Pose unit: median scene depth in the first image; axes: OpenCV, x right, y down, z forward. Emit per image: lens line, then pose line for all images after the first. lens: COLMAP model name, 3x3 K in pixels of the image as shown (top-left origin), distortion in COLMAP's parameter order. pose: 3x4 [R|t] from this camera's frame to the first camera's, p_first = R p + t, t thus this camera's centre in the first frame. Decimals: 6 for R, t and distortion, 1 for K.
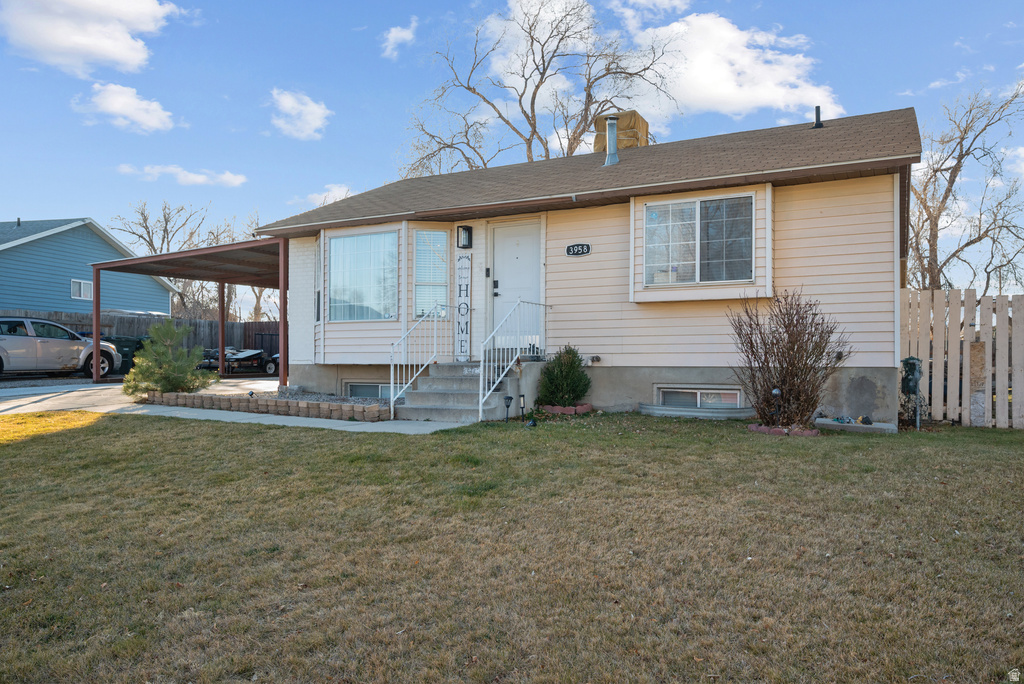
lens RADIAL K [[724.2, 0, 513.6], [0, 724.2, 357.2], [0, 0, 1]] dist [-0.016113, -0.002383]
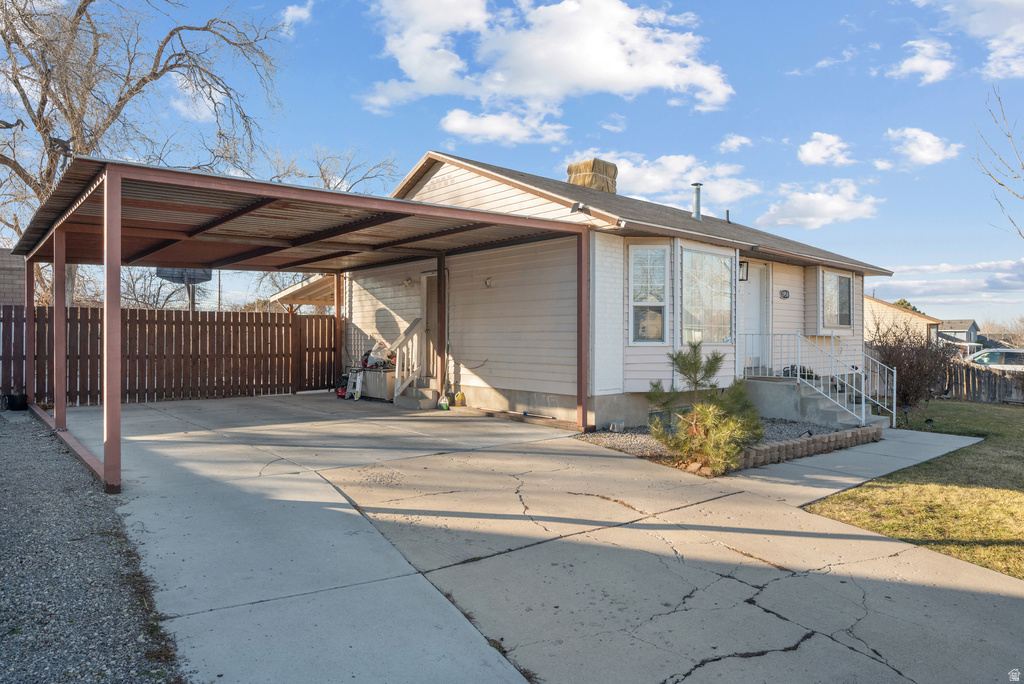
lens RADIAL K [[632.2, 0, 513.7], [0, 632.2, 336.9], [0, 0, 1]] dist [-0.013435, -0.001161]
pose [[0.364133, 0.004241, 0.931337, -1.172831], [-0.004868, 0.999985, -0.002650, -0.061026], [-0.931334, -0.003569, 0.364148, 1.017275]]
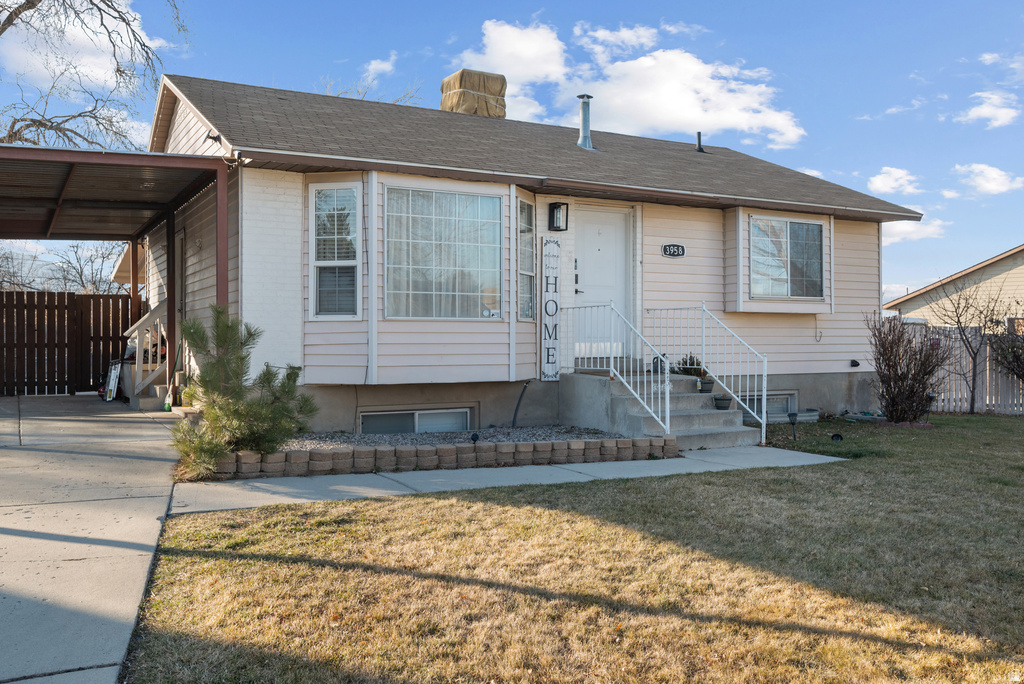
lens RADIAL K [[906.3, 0, 513.9], [0, 906.3, 342.2], [0, 0, 1]] dist [-0.015448, 0.001086]
pose [[0.552679, 0.000317, 0.833394, -0.959515], [-0.000185, 1.000000, -0.000257, -0.030619], [-0.833394, -0.000012, 0.552679, 0.519184]]
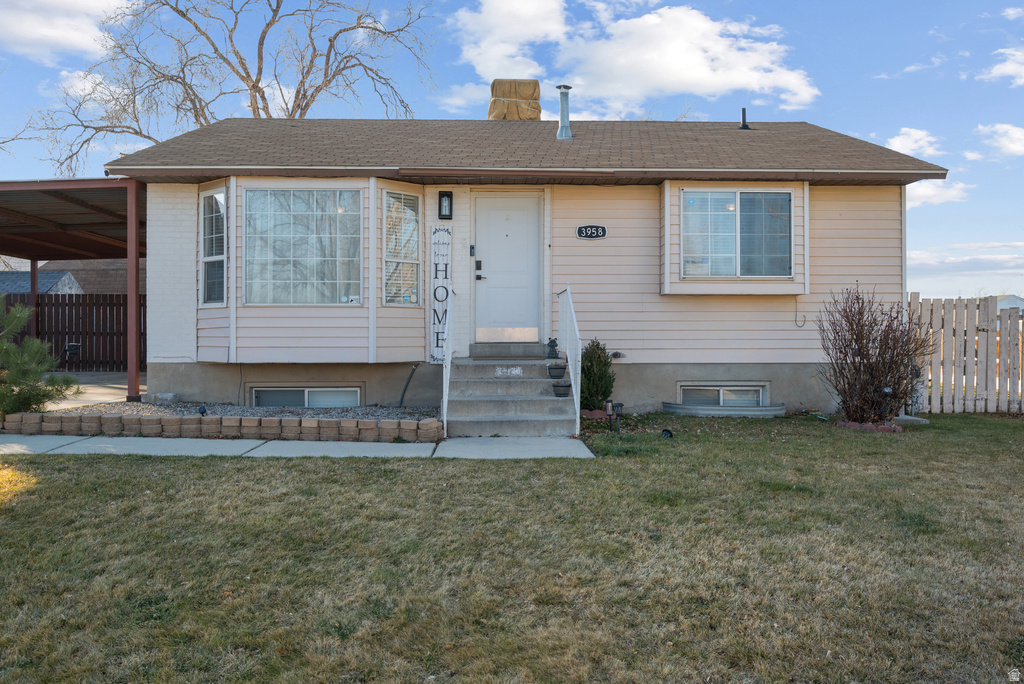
lens RADIAL K [[765.0, 0, 512.0], [0, 765.0, 342.0], [0, 0, 1]] dist [-0.011011, -0.002996]
pose [[0.872102, 0.000033, 0.489324, -0.442938], [-0.001489, 0.999996, 0.002586, -0.015520], [-0.489321, -0.002984, 0.872098, 0.224671]]
